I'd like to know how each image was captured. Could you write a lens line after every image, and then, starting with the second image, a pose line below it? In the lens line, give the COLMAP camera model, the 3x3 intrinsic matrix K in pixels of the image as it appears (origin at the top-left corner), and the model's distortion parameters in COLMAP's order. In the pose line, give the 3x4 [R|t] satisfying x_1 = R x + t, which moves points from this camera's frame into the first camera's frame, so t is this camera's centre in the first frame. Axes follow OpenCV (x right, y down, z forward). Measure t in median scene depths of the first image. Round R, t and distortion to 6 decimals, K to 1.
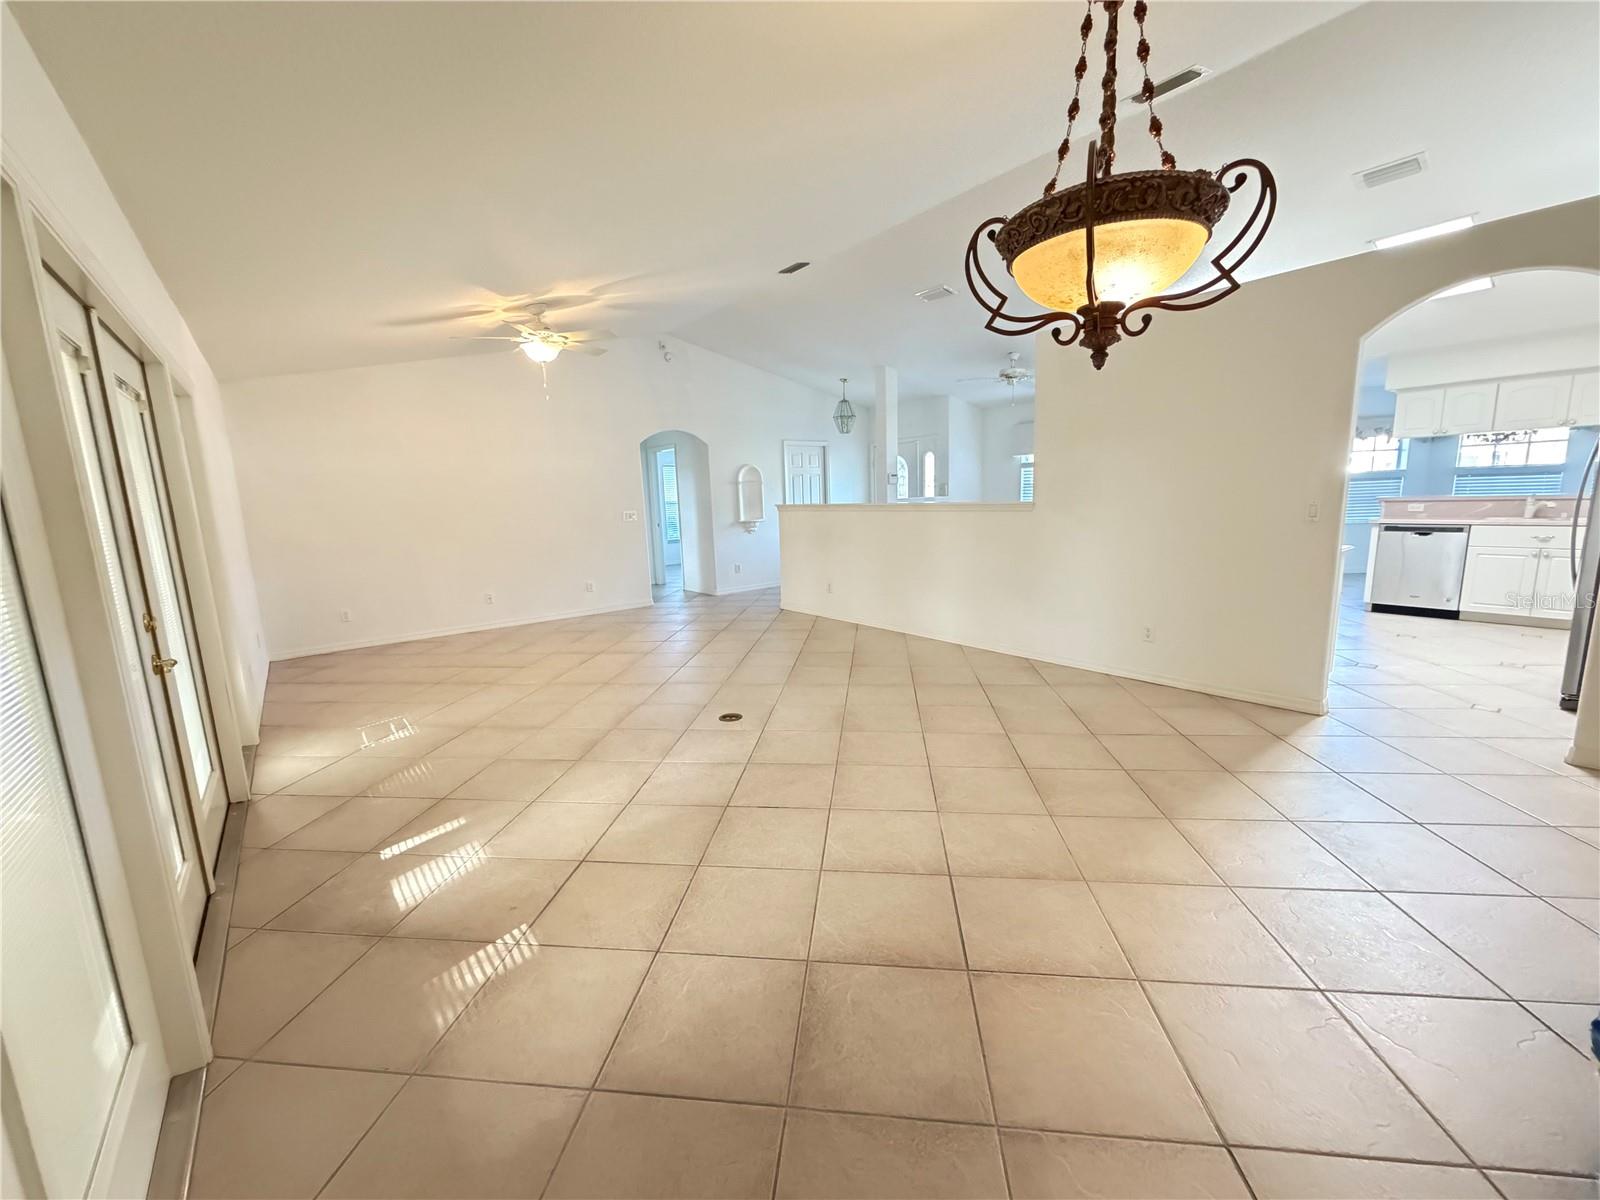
lens RADIAL K [[644.0, 0, 799.7], [0, 644.0, 599.5], [0, 0, 1]] dist [0.002406, -0.000194]
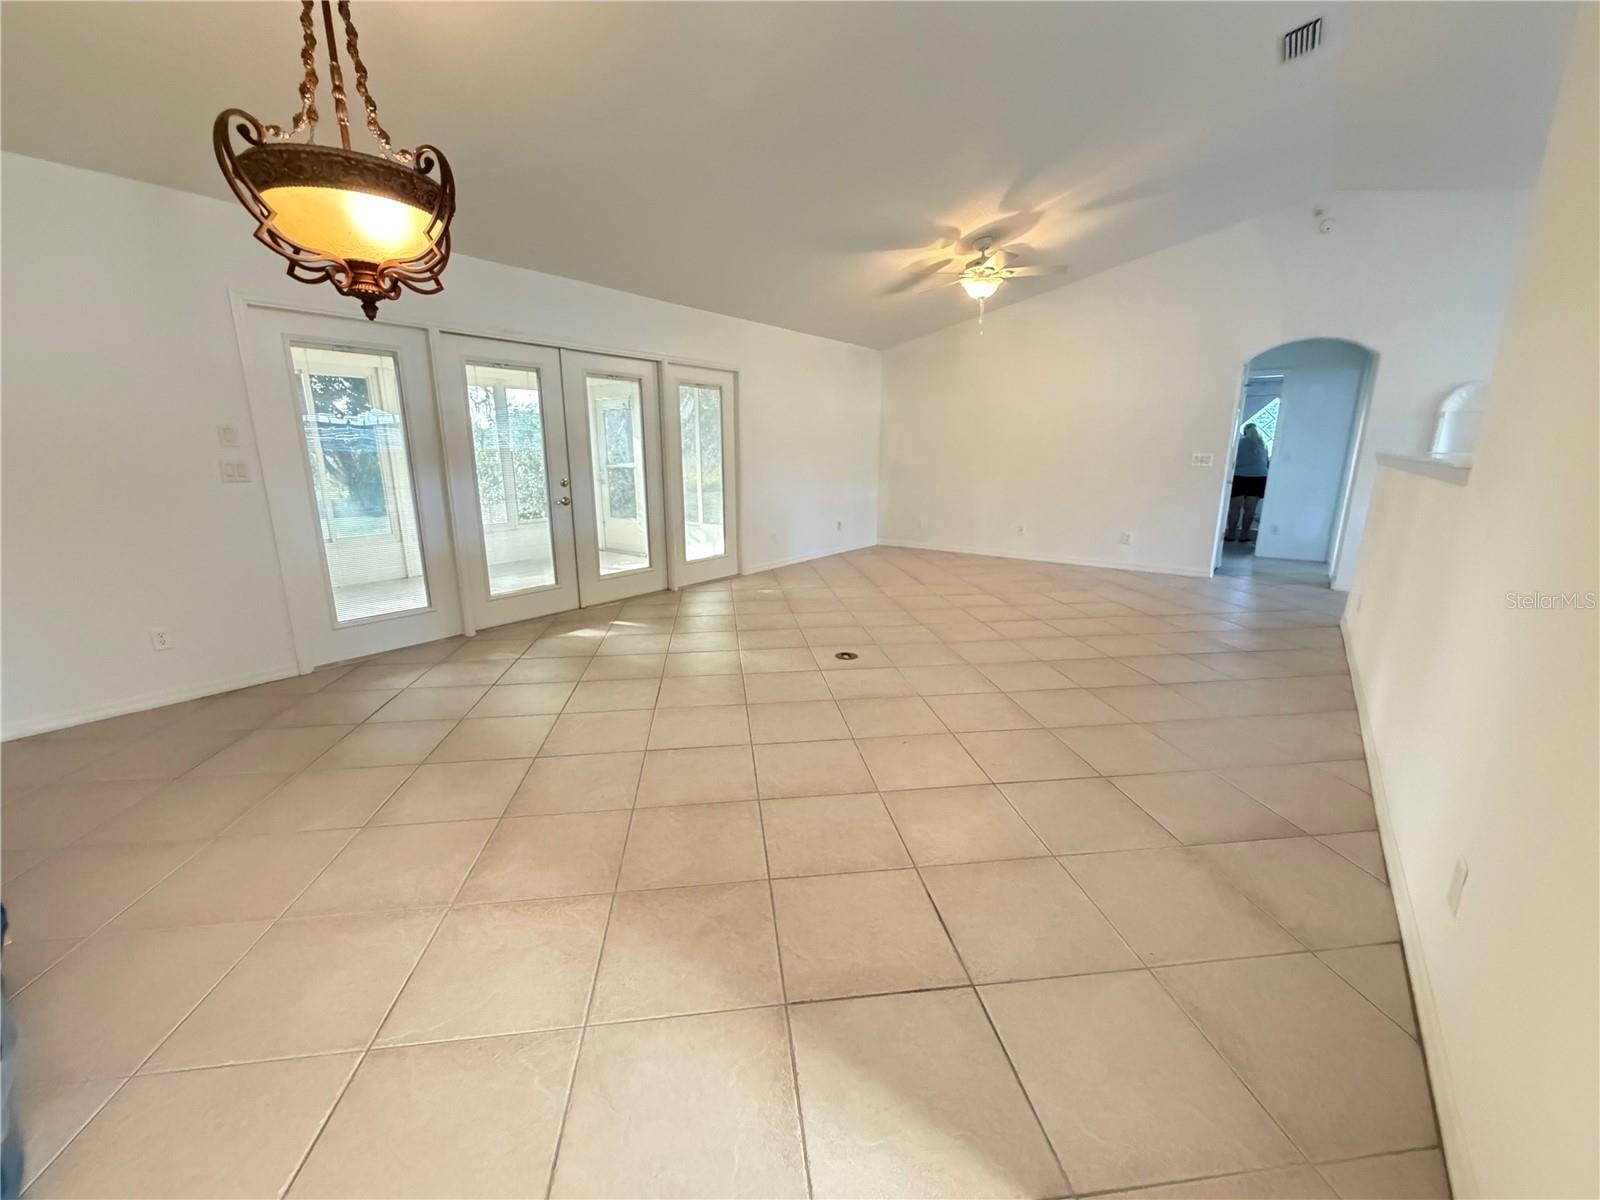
lens RADIAL K [[644.0, 0, 798.3], [0, 644.0, 605.0], [0, 0, 1]] dist [0.002406, -0.000194]
pose [[0.237216, 0.262124, -0.935425, 0.740302], [-0.164959, 0.959794, 0.227121, -0.102932], [0.957349, 0.100430, 0.270918, 0.592724]]
